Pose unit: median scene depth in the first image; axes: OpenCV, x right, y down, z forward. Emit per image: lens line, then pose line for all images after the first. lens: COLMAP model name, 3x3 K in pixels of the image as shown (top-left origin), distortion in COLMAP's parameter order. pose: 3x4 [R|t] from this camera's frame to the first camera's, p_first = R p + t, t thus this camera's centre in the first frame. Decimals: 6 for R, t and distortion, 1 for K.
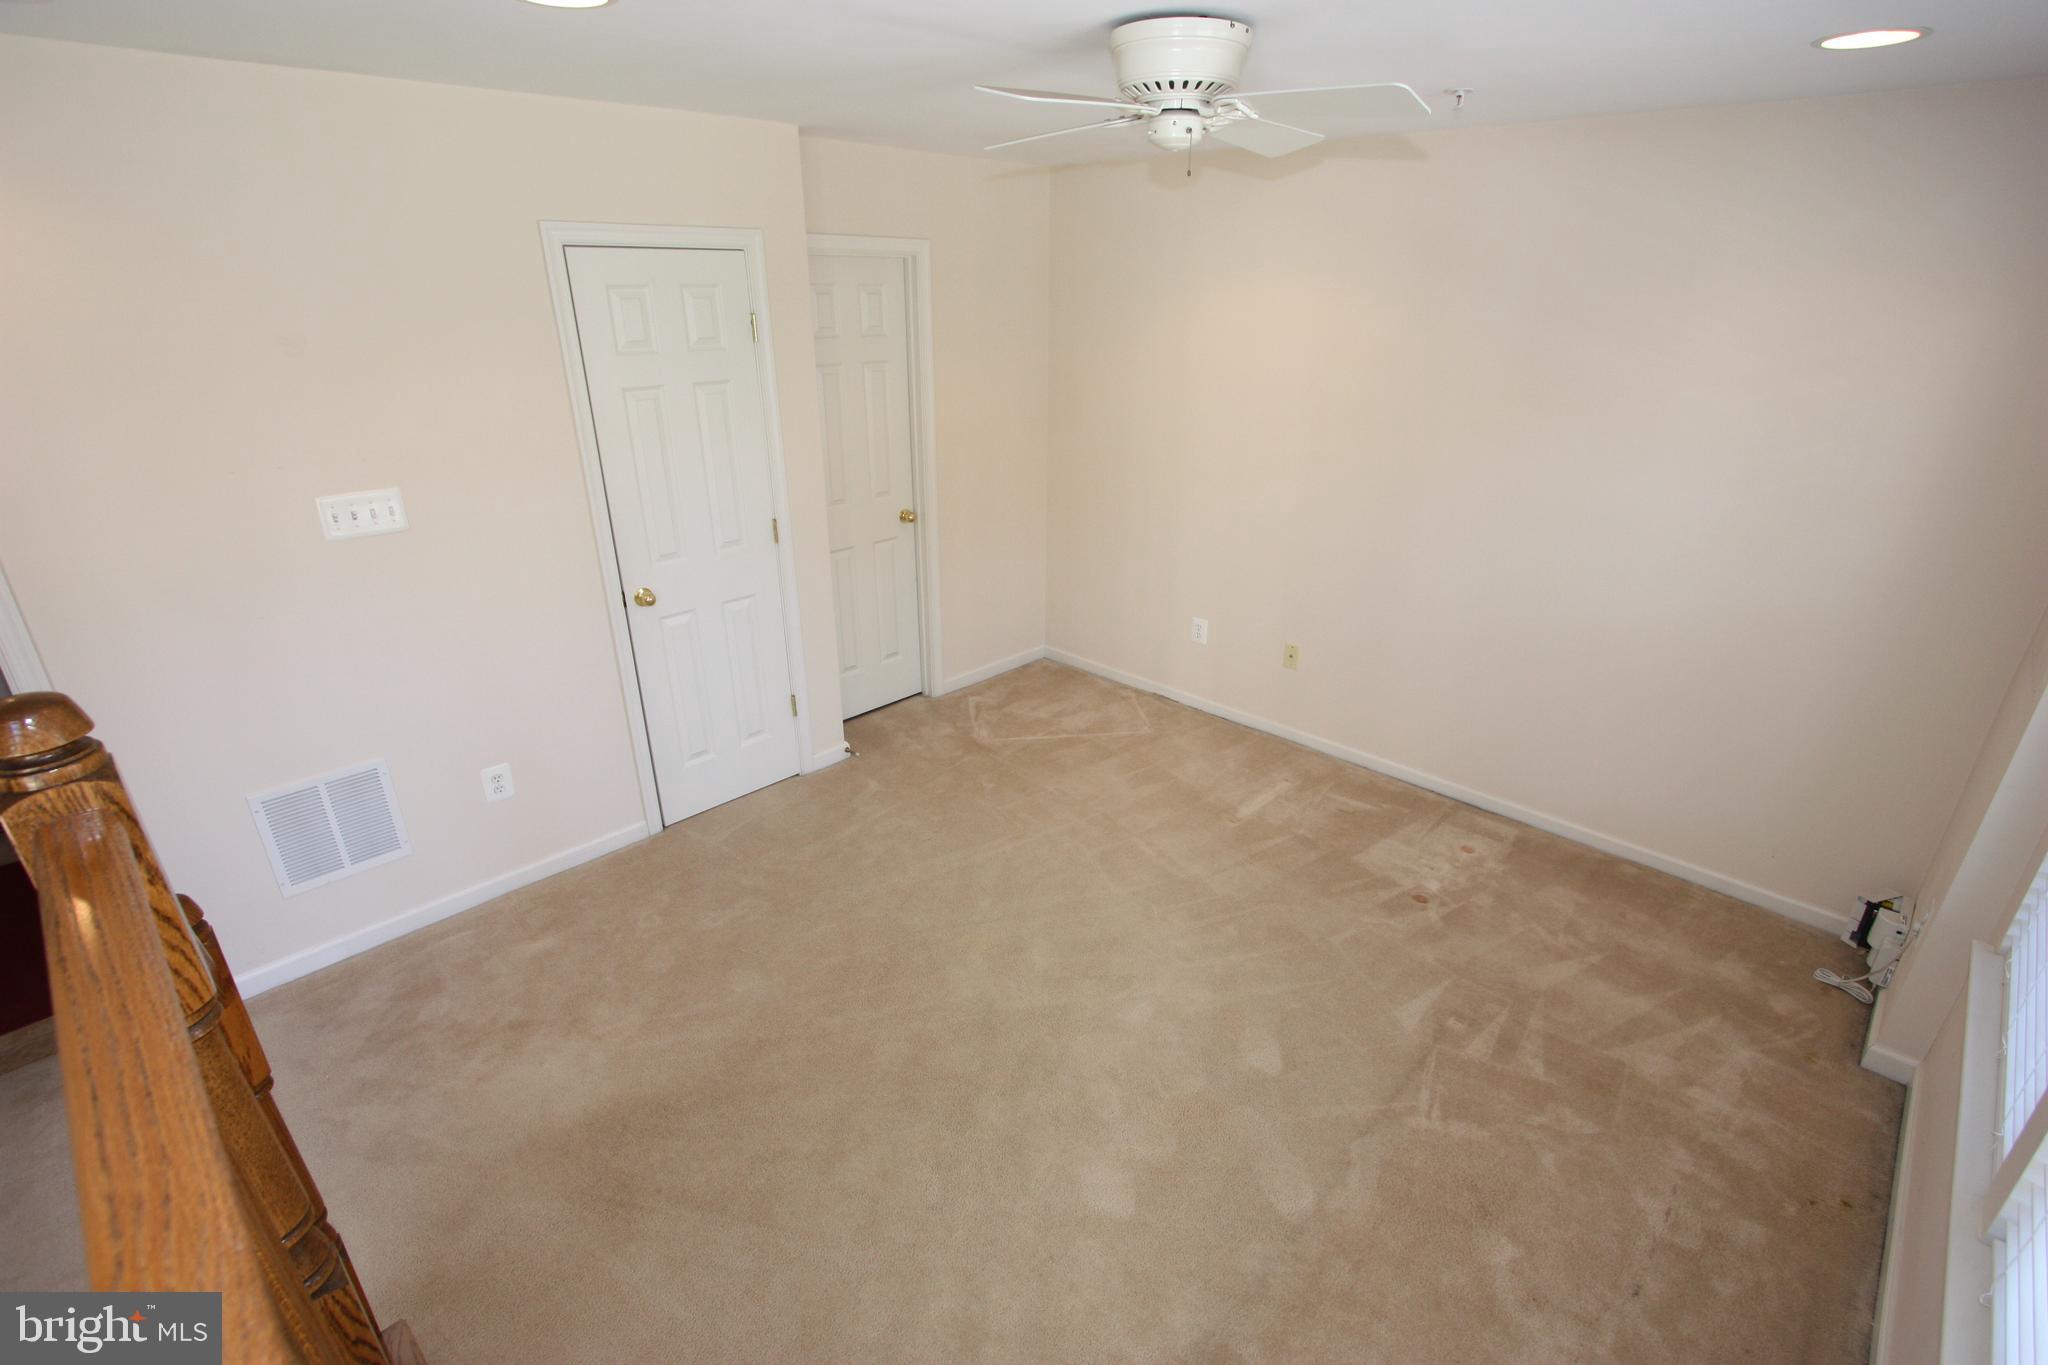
lens RADIAL K [[948.4, 0, 1023.9], [0, 948.4, 686.4], [0, 0, 1]] dist [-0.002908, -0.000215]
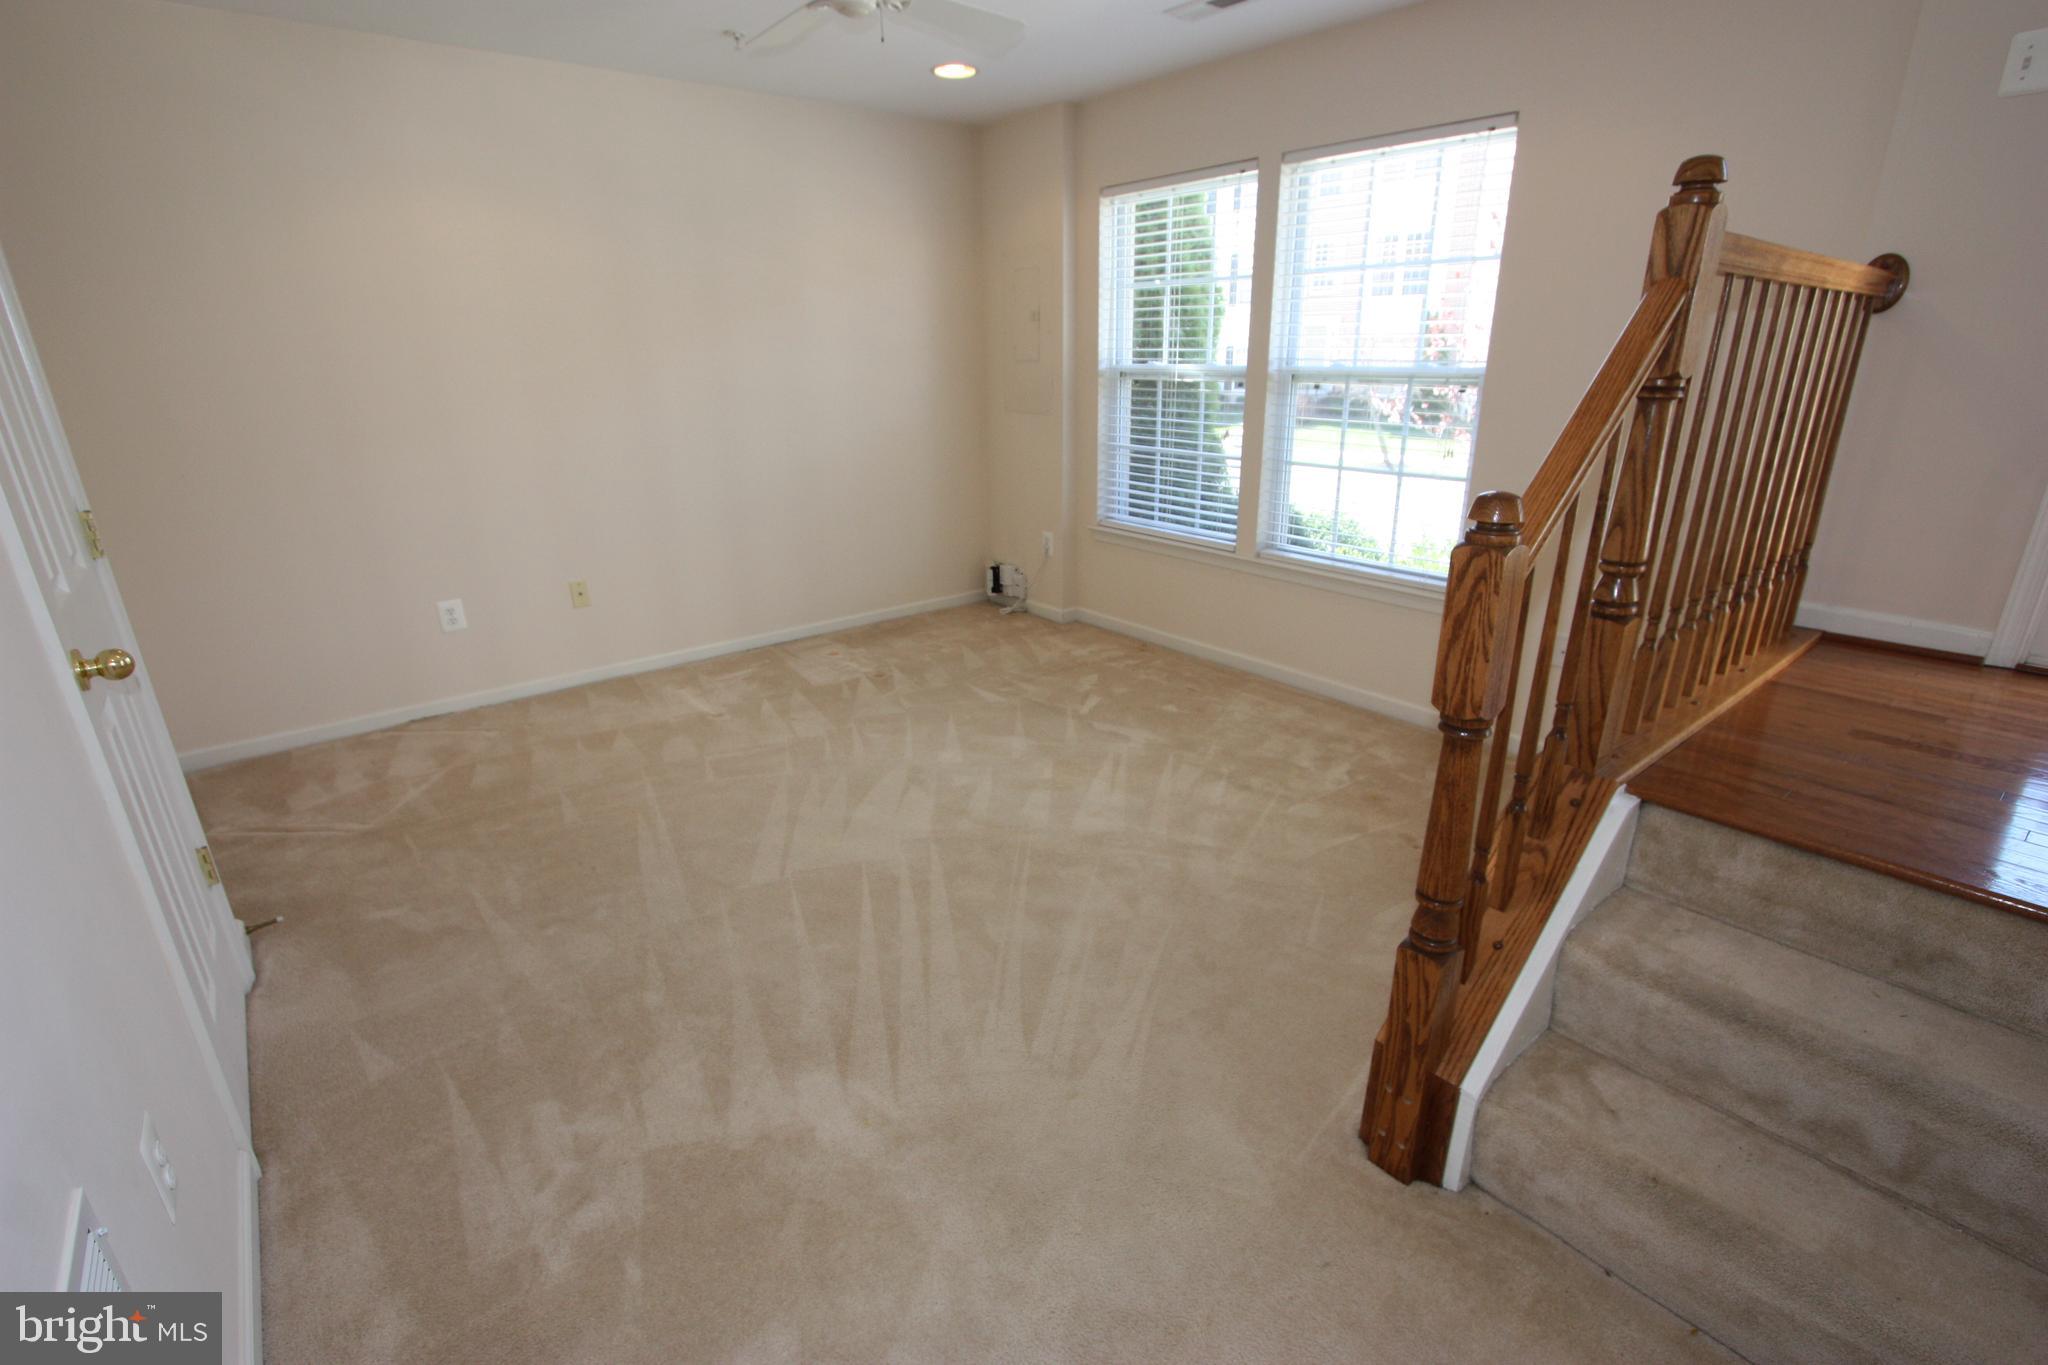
lens RADIAL K [[948.4, 0, 1022.6], [0, 948.4, 681.0], [0, 0, 1]] dist [-0.002908, -0.000215]
pose [[0.138993, -0.340136, 0.930047, -0.658478], [0.409802, 0.874732, 0.258663, -0.021925], [-0.901523, 0.345183, 0.260970, 0.416044]]
